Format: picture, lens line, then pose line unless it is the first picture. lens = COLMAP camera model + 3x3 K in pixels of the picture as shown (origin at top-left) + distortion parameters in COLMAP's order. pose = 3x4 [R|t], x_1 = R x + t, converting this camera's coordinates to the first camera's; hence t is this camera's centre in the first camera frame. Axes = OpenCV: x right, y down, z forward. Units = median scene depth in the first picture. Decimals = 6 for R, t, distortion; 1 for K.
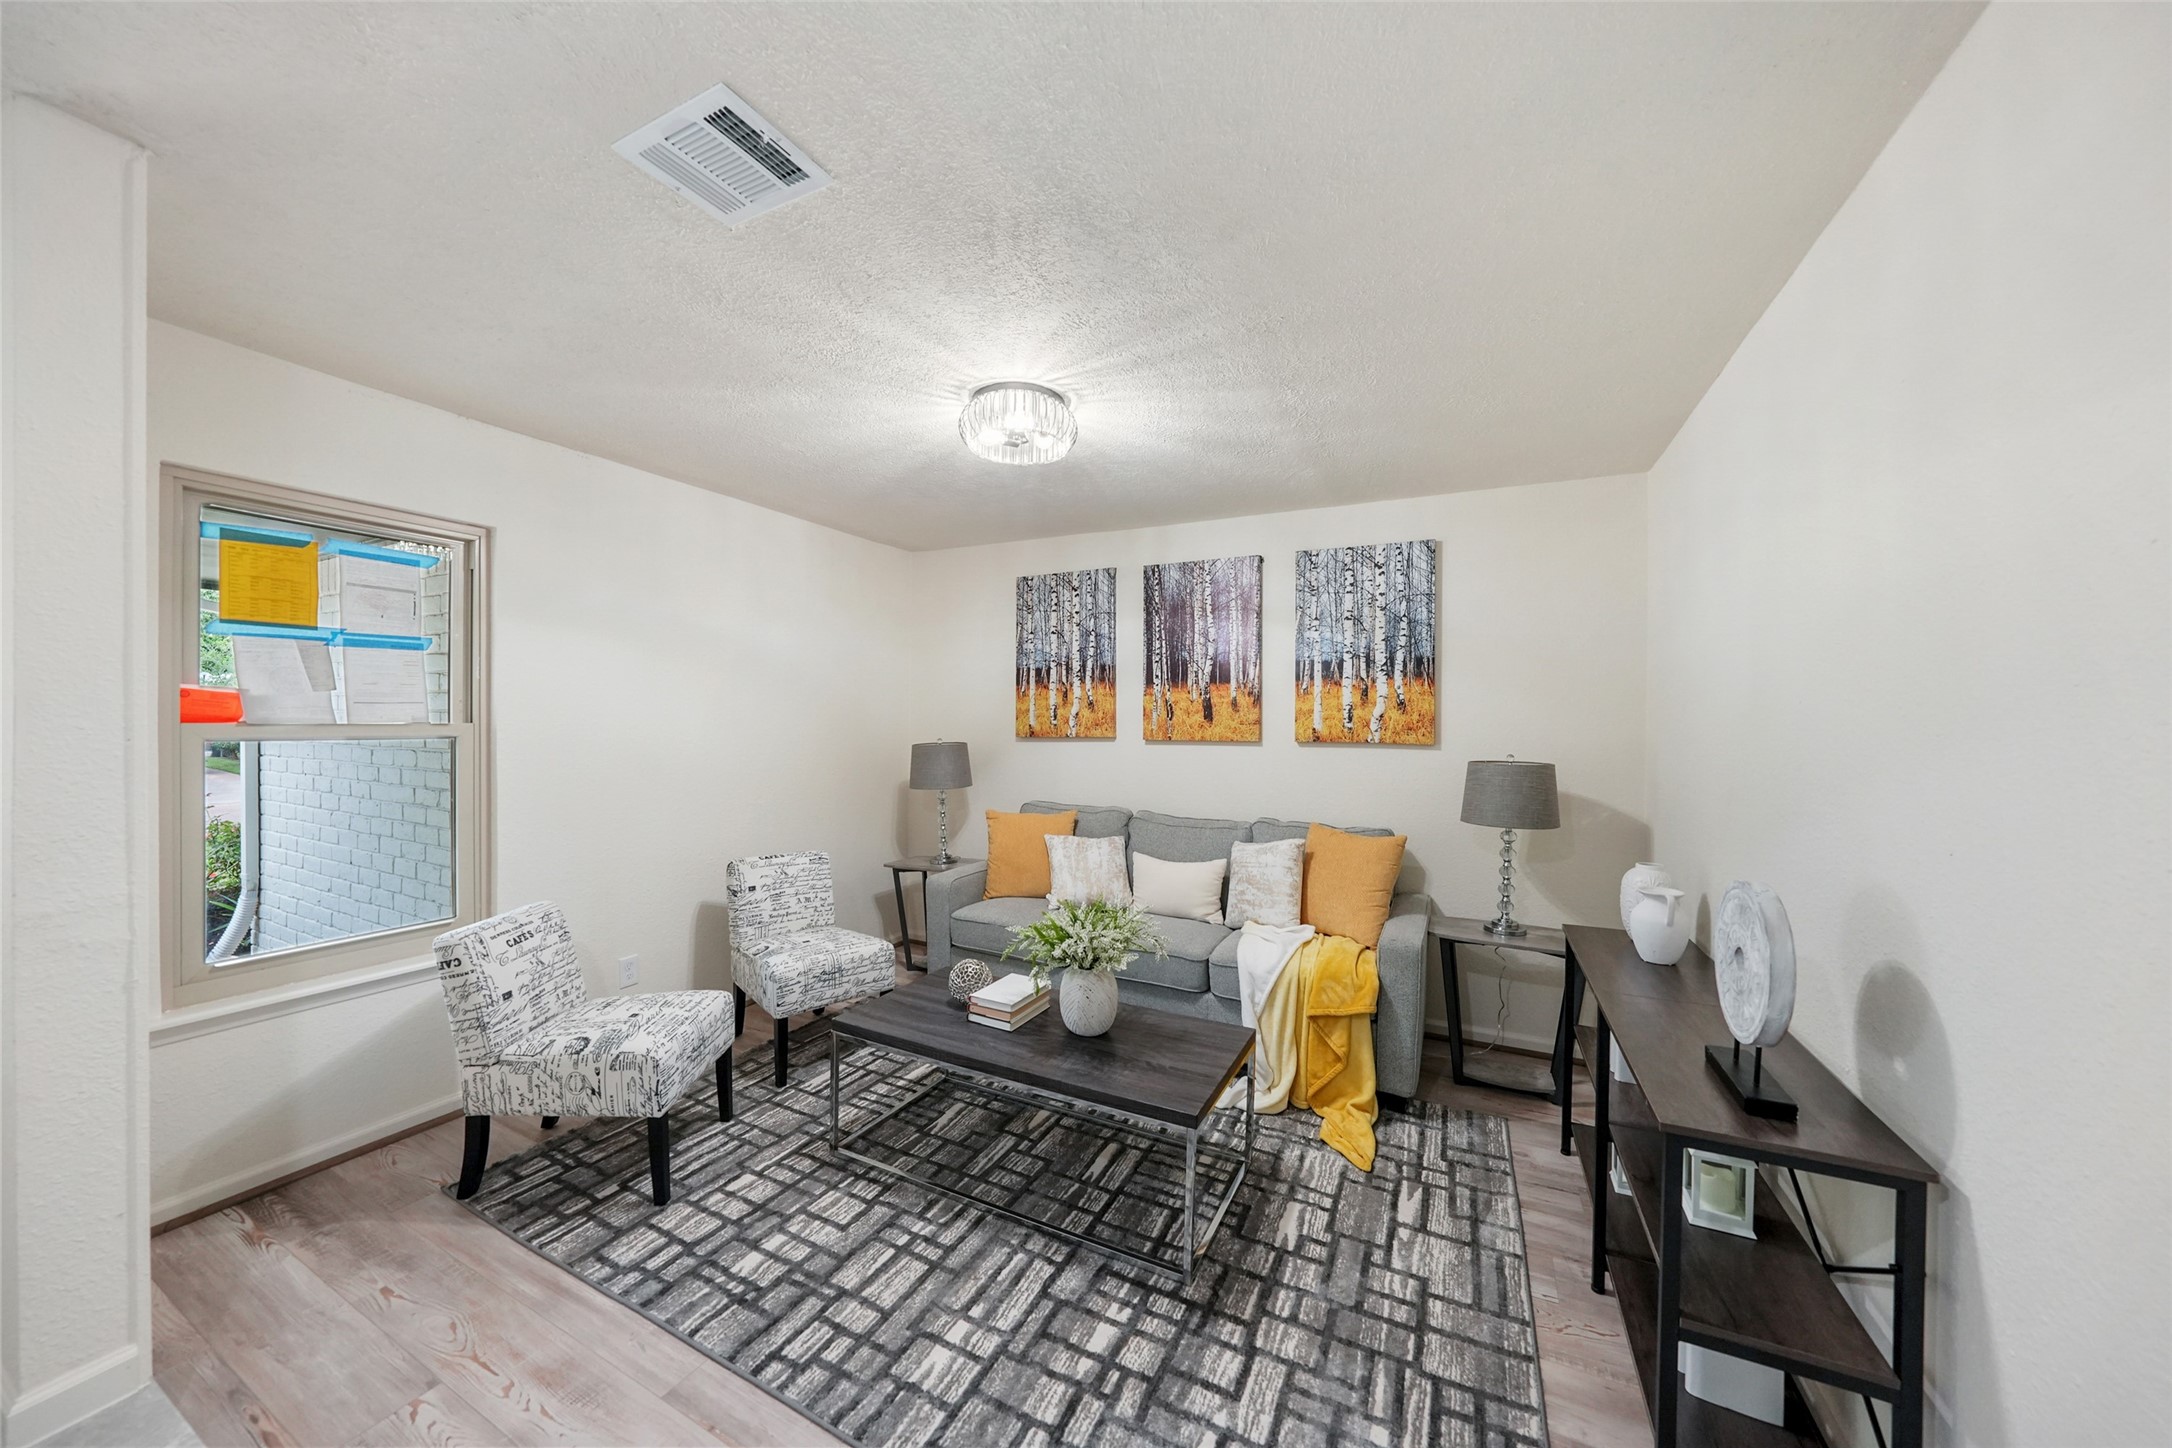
lens RADIAL K [[754.5, 0, 1086.0], [0, 754.5, 728.9], [0, 0, 1]] dist [-0.016281, 0.001311]
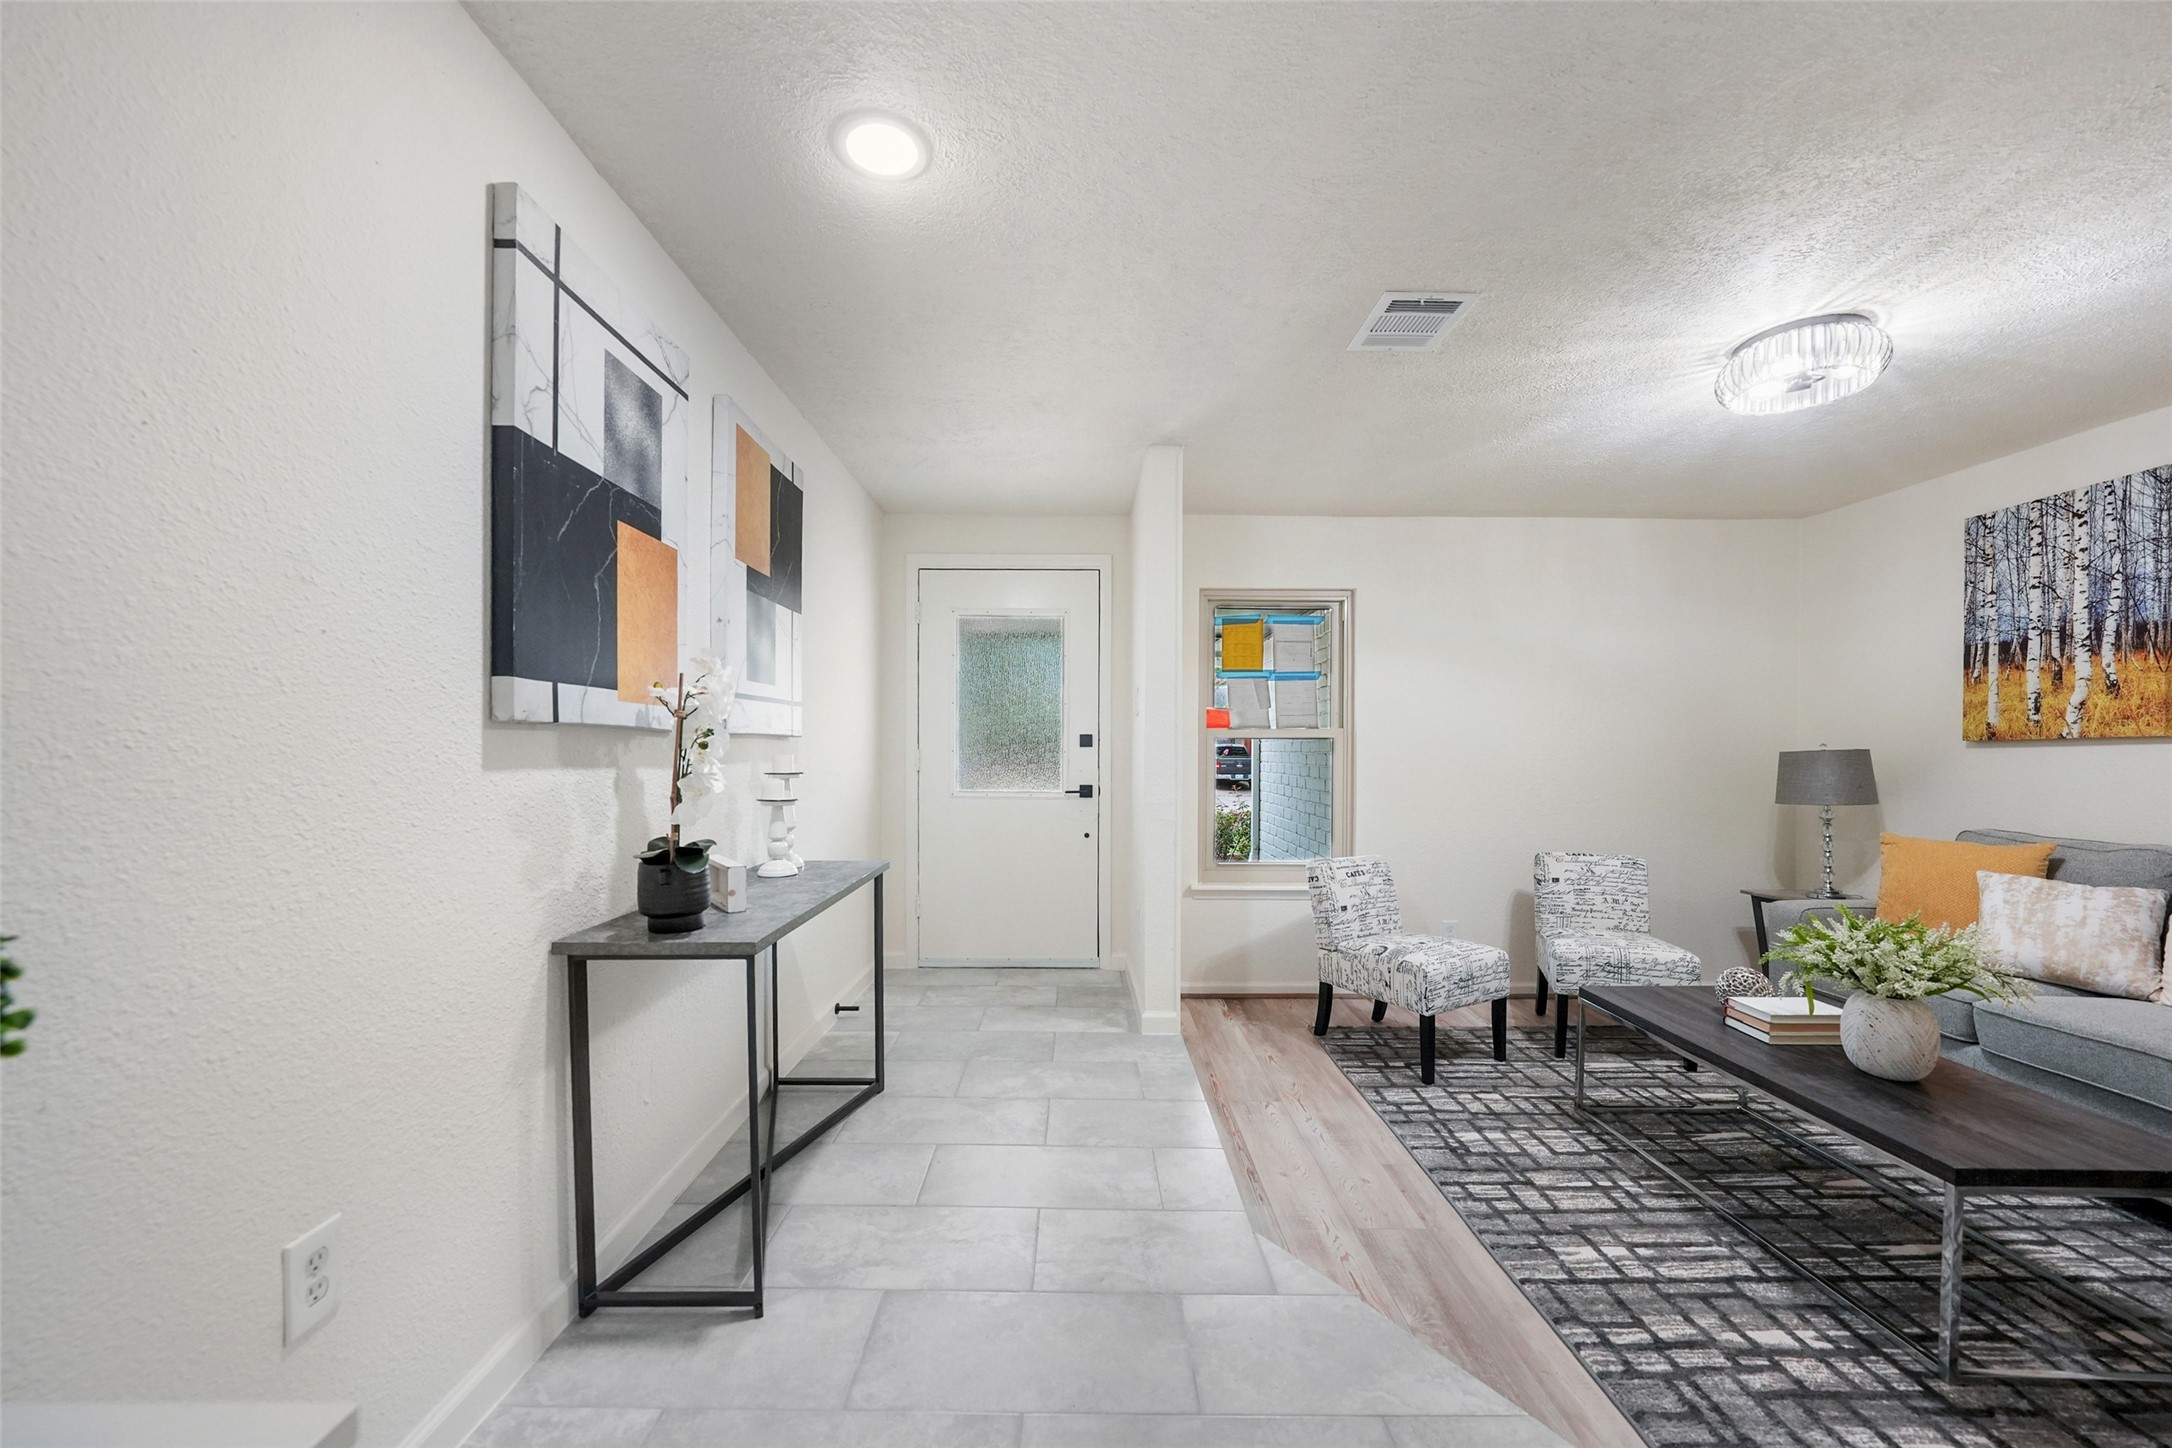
lens RADIAL K [[780.6, 0, 1071.8], [0, 780.6, 746.2], [0, 0, 1]] dist [-0.009212, -0.000020]
pose [[0.447874, -0.007202, -0.894068, 0.351116], [-0.008795, 0.999884, -0.012460, 0.062359], [0.894054, 0.013444, 0.447758, -0.165402]]
